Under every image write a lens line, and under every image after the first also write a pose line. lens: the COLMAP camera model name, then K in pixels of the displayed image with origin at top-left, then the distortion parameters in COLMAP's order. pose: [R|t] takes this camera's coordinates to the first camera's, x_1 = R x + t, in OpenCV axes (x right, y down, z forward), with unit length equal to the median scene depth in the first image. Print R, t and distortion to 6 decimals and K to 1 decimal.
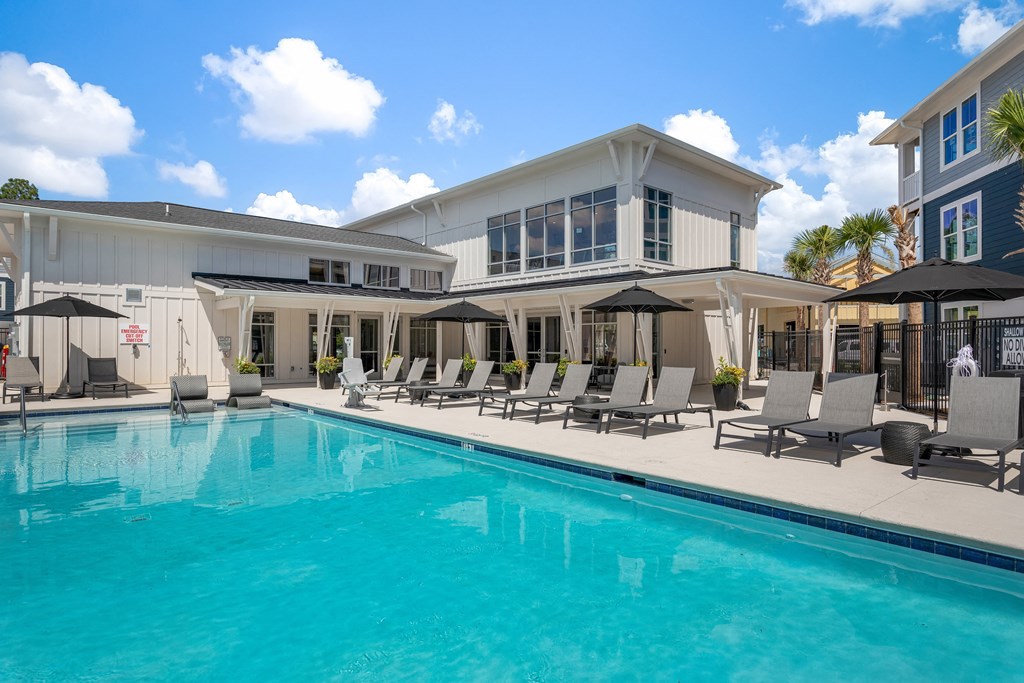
lens RADIAL K [[548.5, 0, 512.0], [0, 548.5, 341.5], [0, 0, 1]] dist [-0.000117, 0.000351]
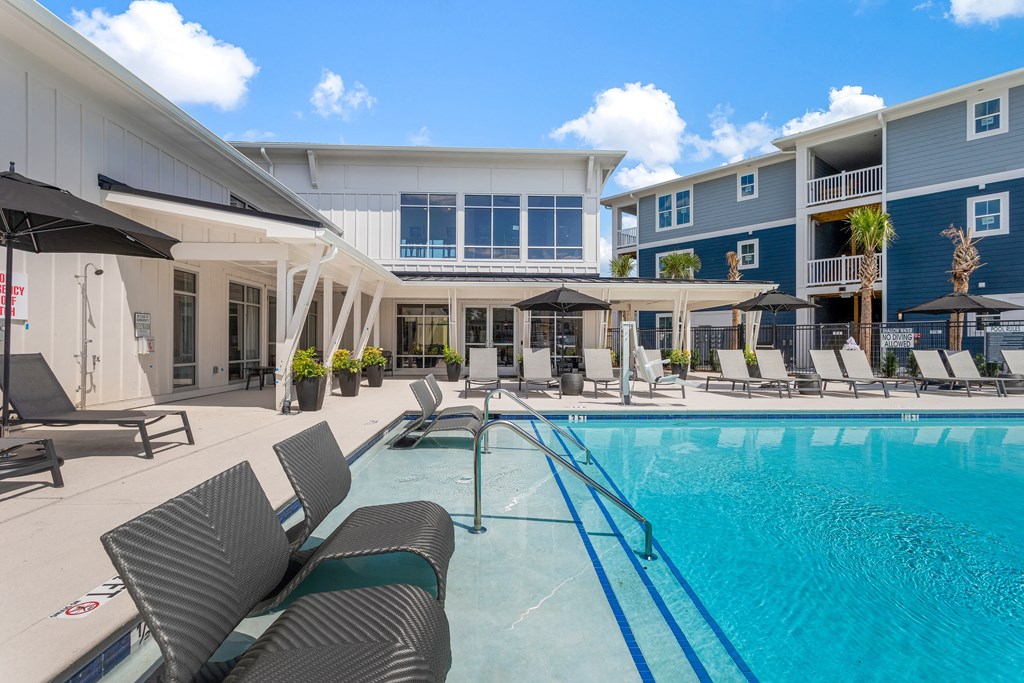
lens RADIAL K [[491.1, 0, 512.0], [0, 491.1, 341.5], [0, 0, 1]] dist [-0.014849, 0.012288]
pose [[0.647904, 0.003204, 0.761715, -0.611322], [-0.008181, 0.999963, 0.002753, 0.013084], [-0.761678, -0.008015, 0.647906, 0.408236]]
